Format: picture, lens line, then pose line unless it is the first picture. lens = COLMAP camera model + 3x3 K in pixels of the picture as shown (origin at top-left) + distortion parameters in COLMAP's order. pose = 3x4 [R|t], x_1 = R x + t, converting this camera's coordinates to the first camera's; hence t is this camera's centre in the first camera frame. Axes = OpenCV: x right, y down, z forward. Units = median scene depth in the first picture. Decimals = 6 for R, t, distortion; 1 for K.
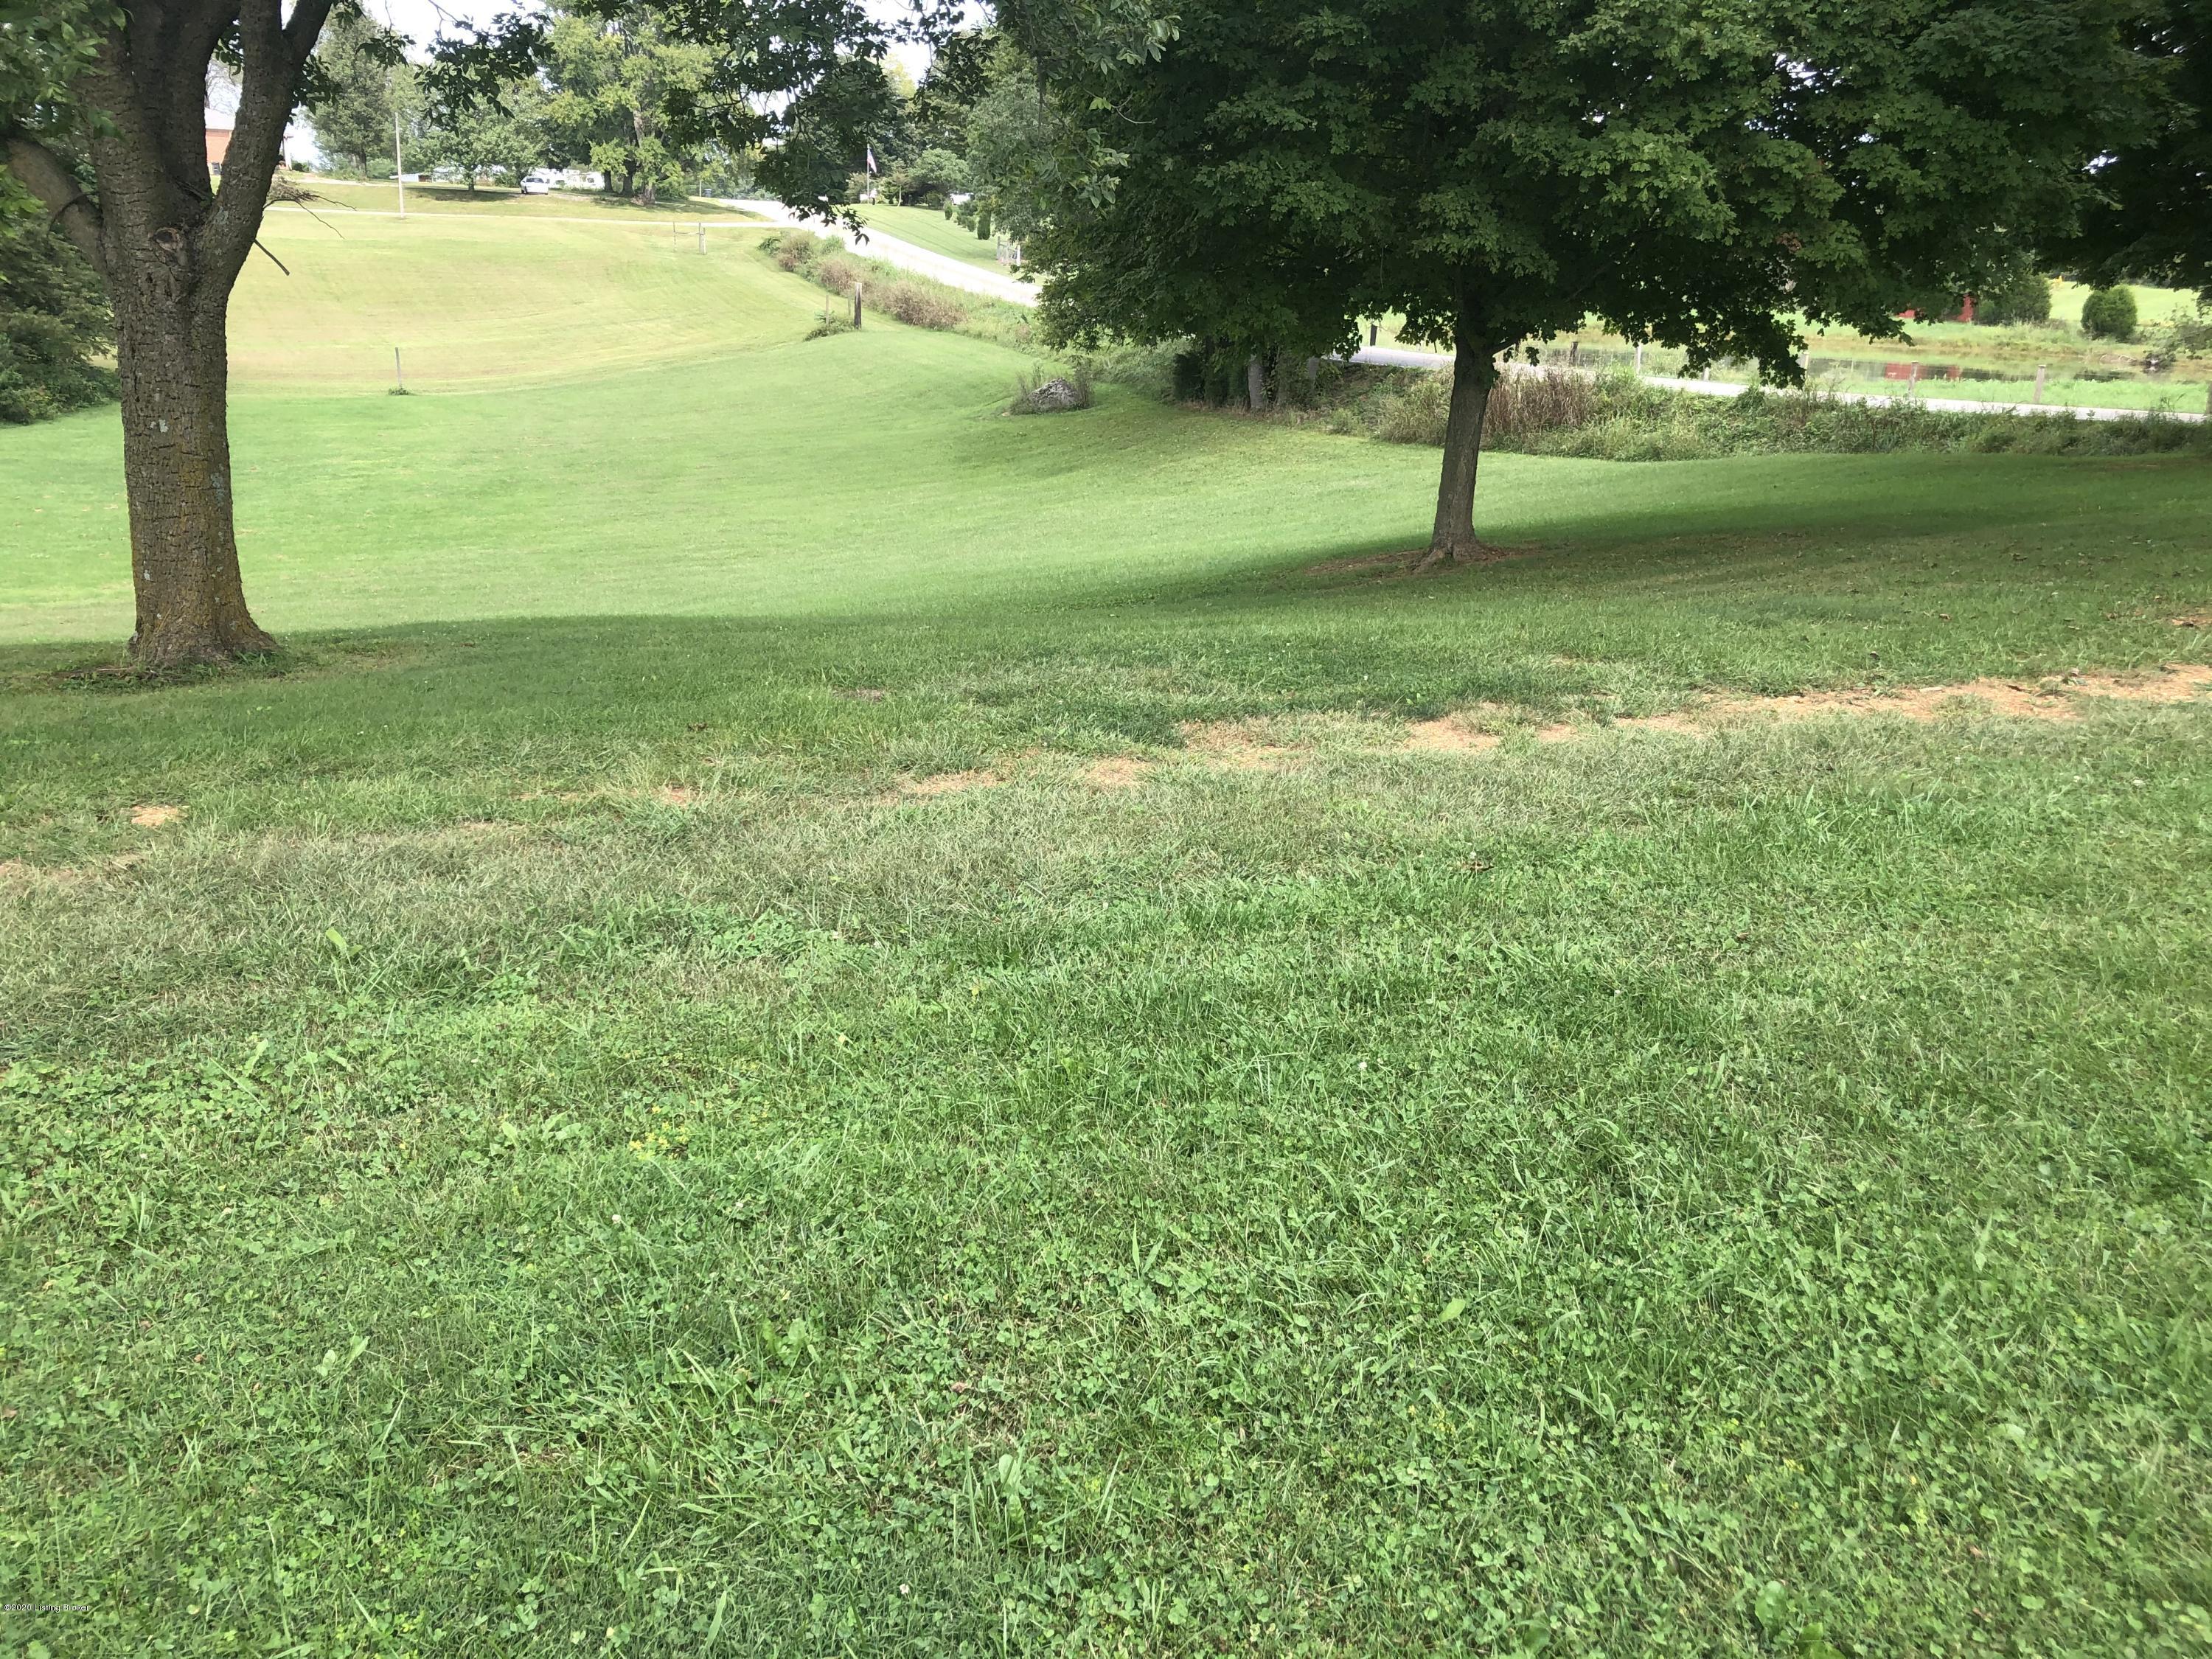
lens RADIAL K [[1816.6, 0, 1105.7], [0, 1816.6, 803.2], [0, 0, 1]] dist [0.006424, -0.005233]
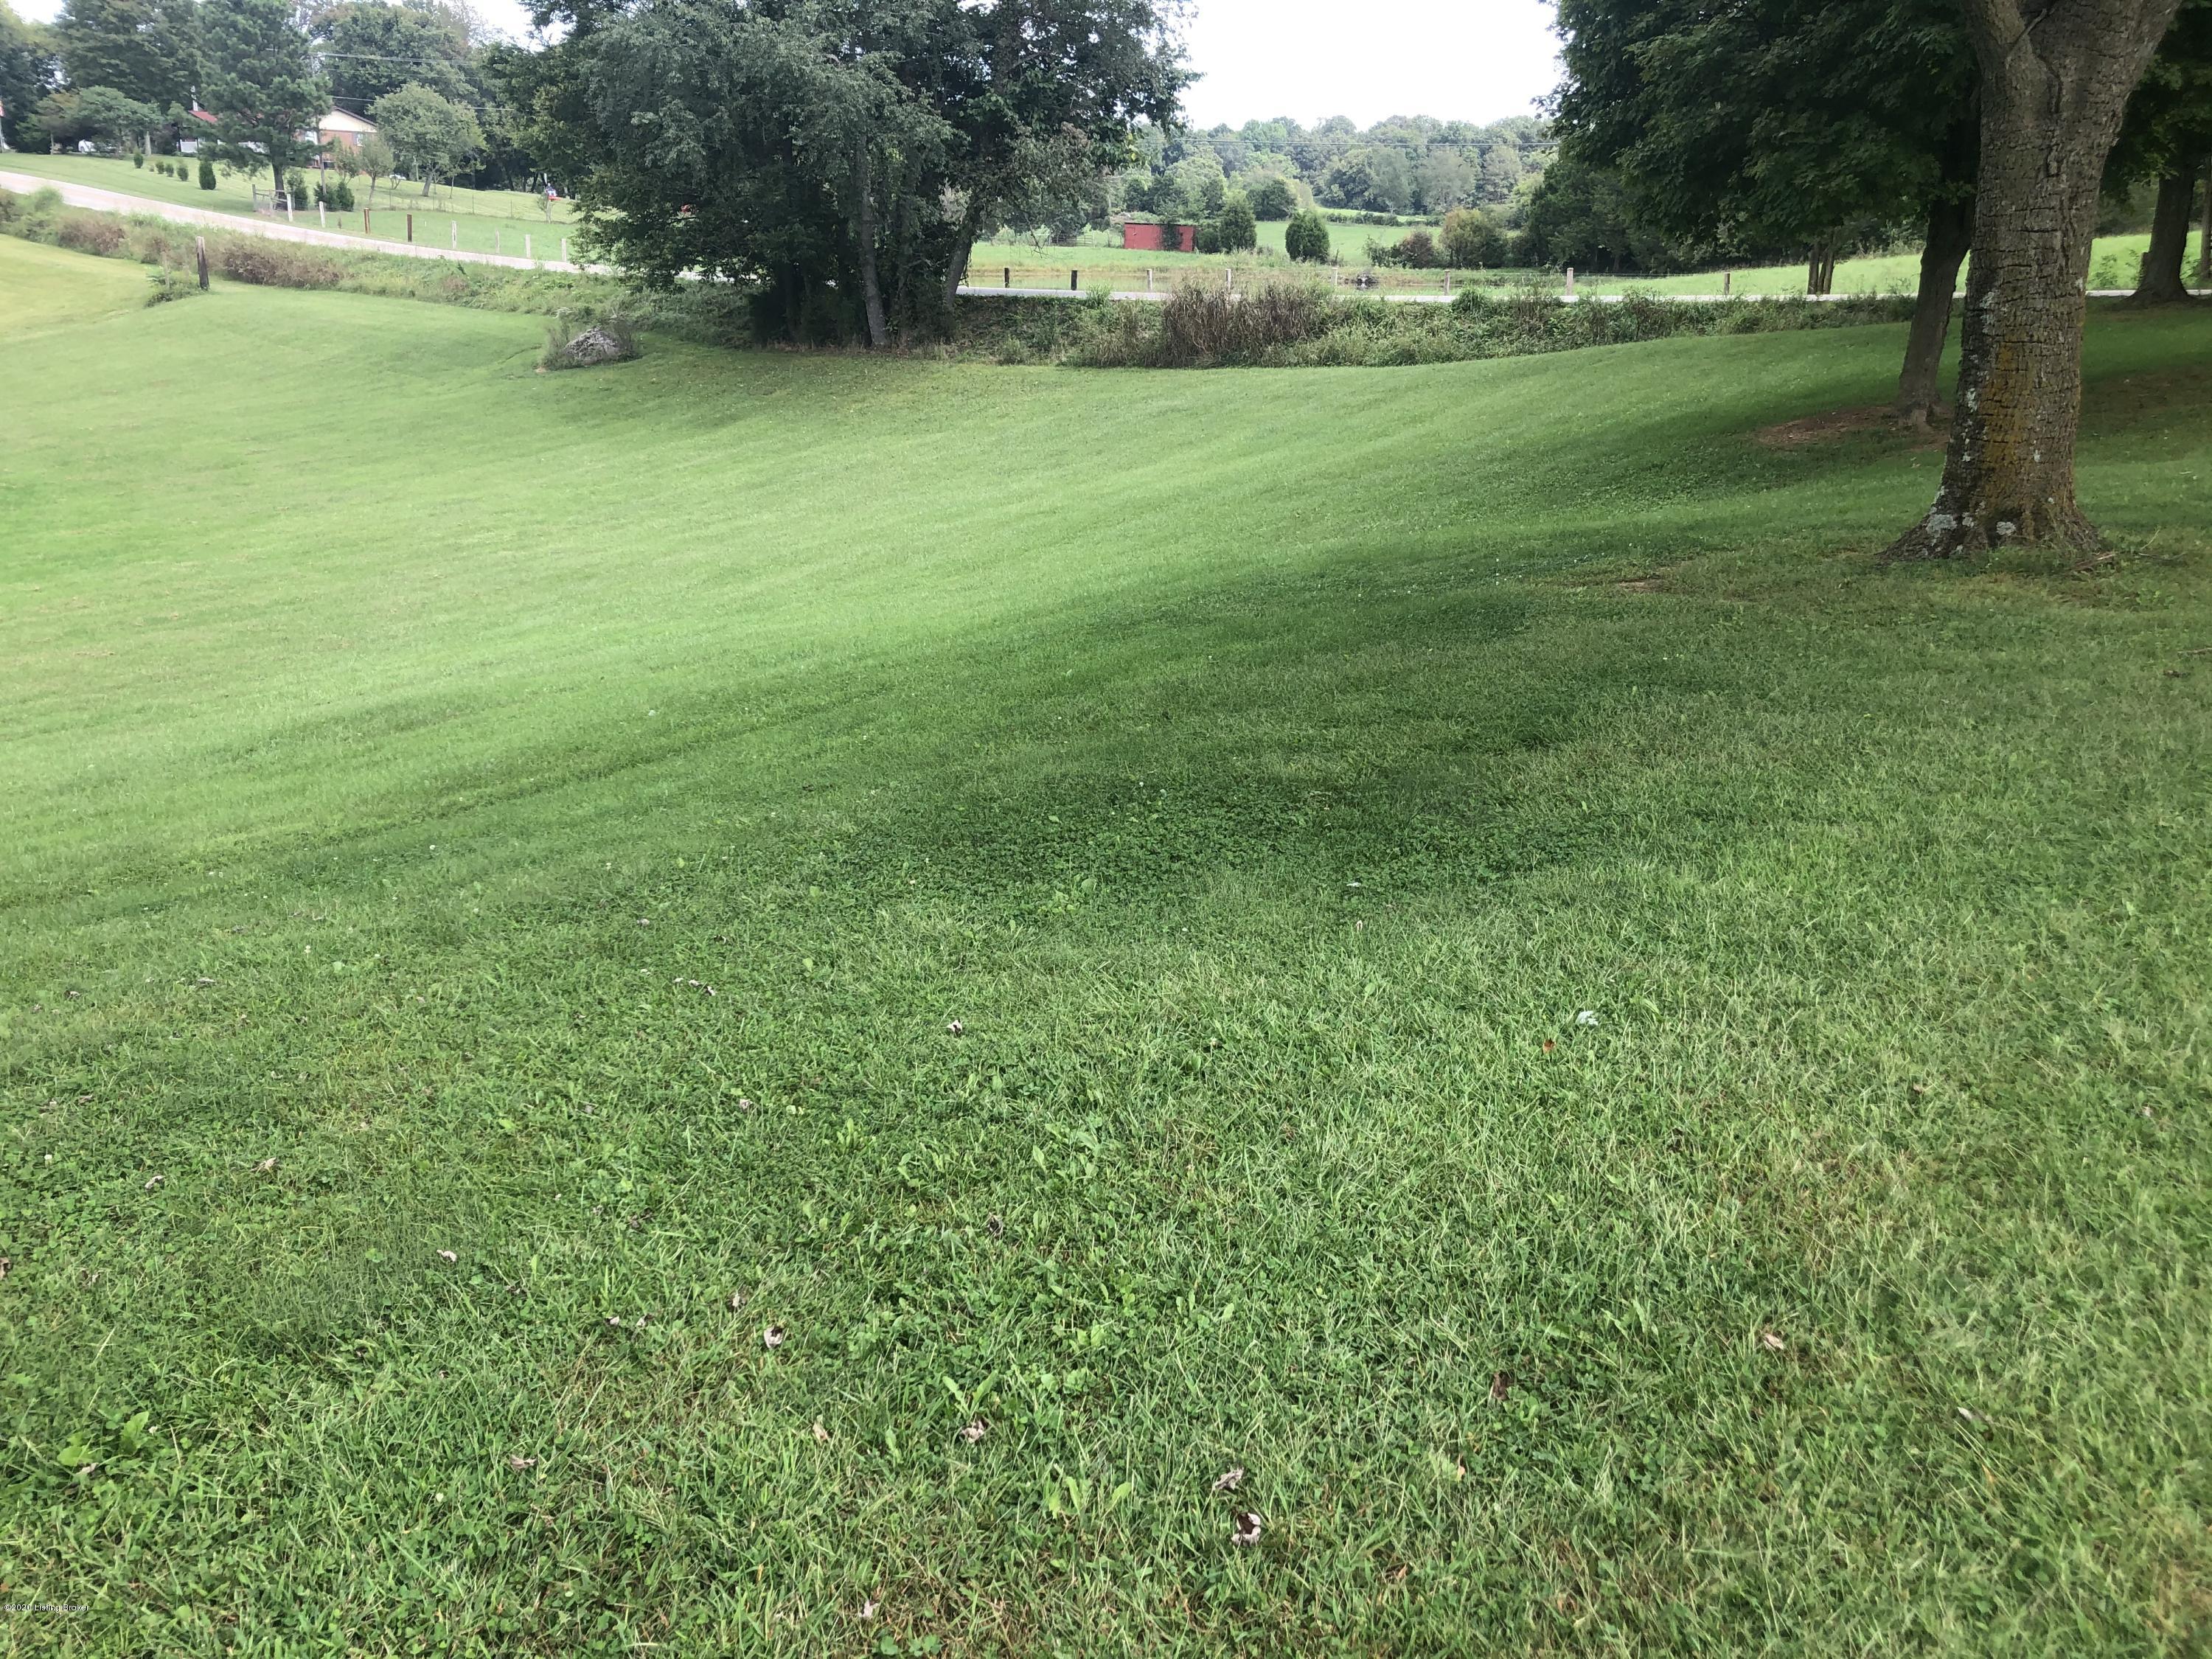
lens RADIAL K [[1816.6, 0, 1105.7], [0, 1816.6, 803.2], [0, 0, 1]] dist [0.006424, -0.005233]
pose [[0.894799, -0.158184, 0.417508, -0.278563], [0.147739, 0.987356, 0.057454, -0.014635], [-0.421317, 0.010272, 0.906855, 0.076331]]
